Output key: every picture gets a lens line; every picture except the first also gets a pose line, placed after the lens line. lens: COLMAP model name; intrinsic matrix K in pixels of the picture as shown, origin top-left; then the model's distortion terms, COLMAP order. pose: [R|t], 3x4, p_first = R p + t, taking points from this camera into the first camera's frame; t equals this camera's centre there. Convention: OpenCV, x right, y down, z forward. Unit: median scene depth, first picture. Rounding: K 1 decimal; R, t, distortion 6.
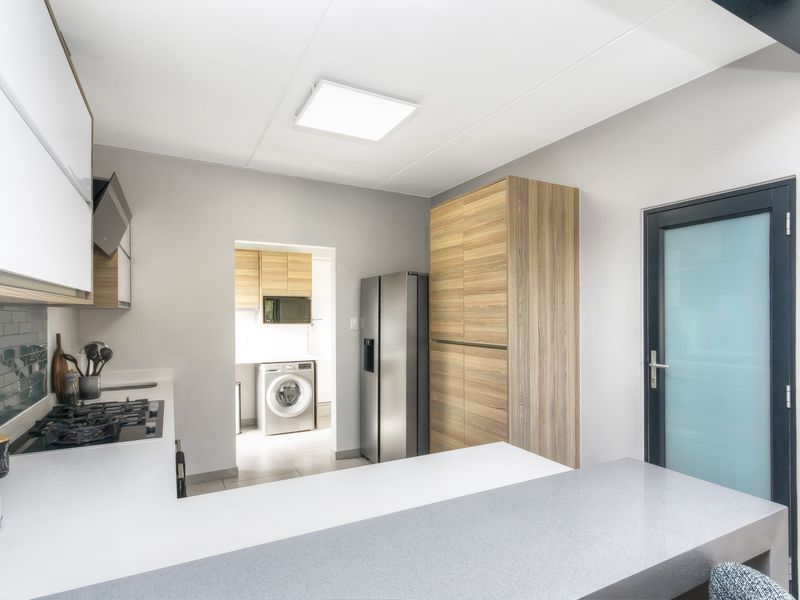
lens RADIAL K [[428.5, 0, 404.7], [0, 428.5, 316.6], [0, 0, 1]] dist [-0.000589, 0.000382]
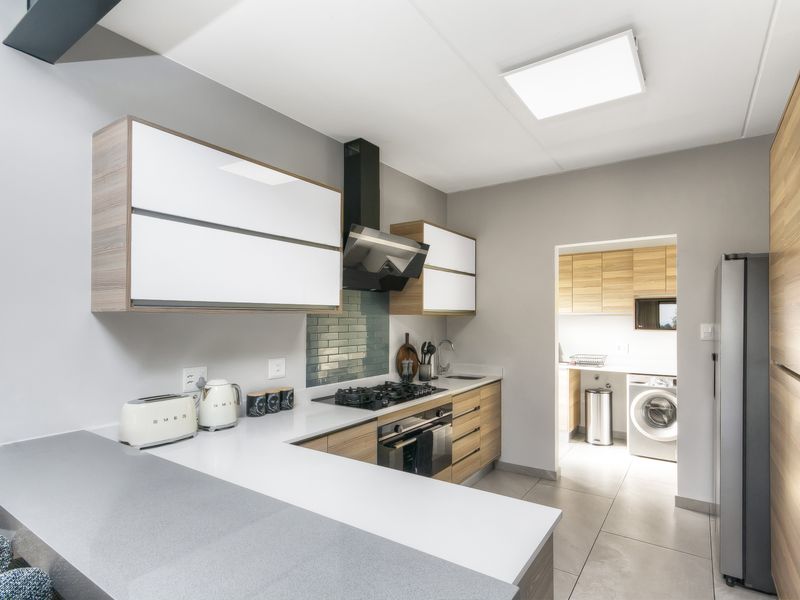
lens RADIAL K [[428.5, 0, 404.7], [0, 428.5, 316.6], [0, 0, 1]] dist [-0.000589, 0.000382]
pose [[0.458949, -0.009104, -0.888416, 0.311482], [-0.001285, 0.999940, -0.010911, -0.000145], [0.888461, 0.006150, 0.458910, 0.203794]]
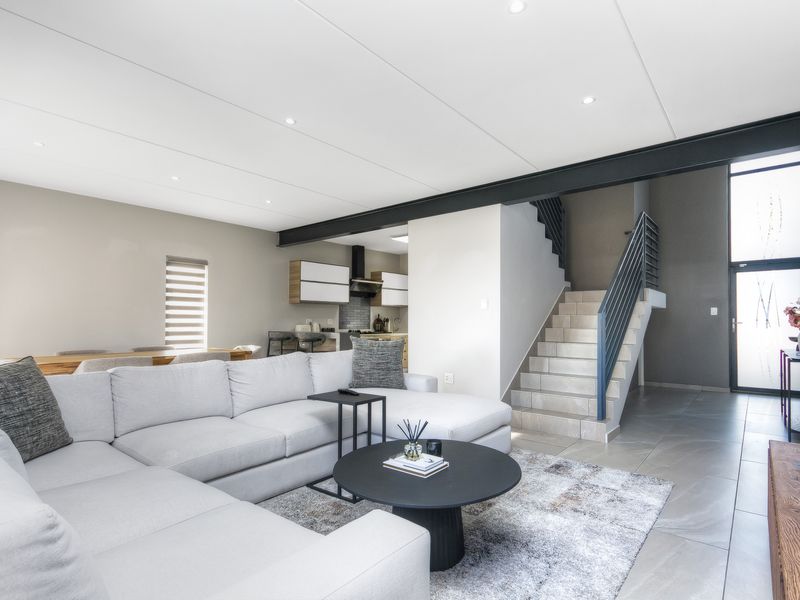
lens RADIAL K [[428.5, 0, 404.7], [0, 428.5, 316.6], [0, 0, 1]] dist [-0.000589, 0.000382]
pose [[0.386191, -0.020863, -0.922183, 1.704371], [0.001709, 0.999759, -0.021902, 0.091391], [0.922417, 0.006882, 0.386134, -0.137778]]
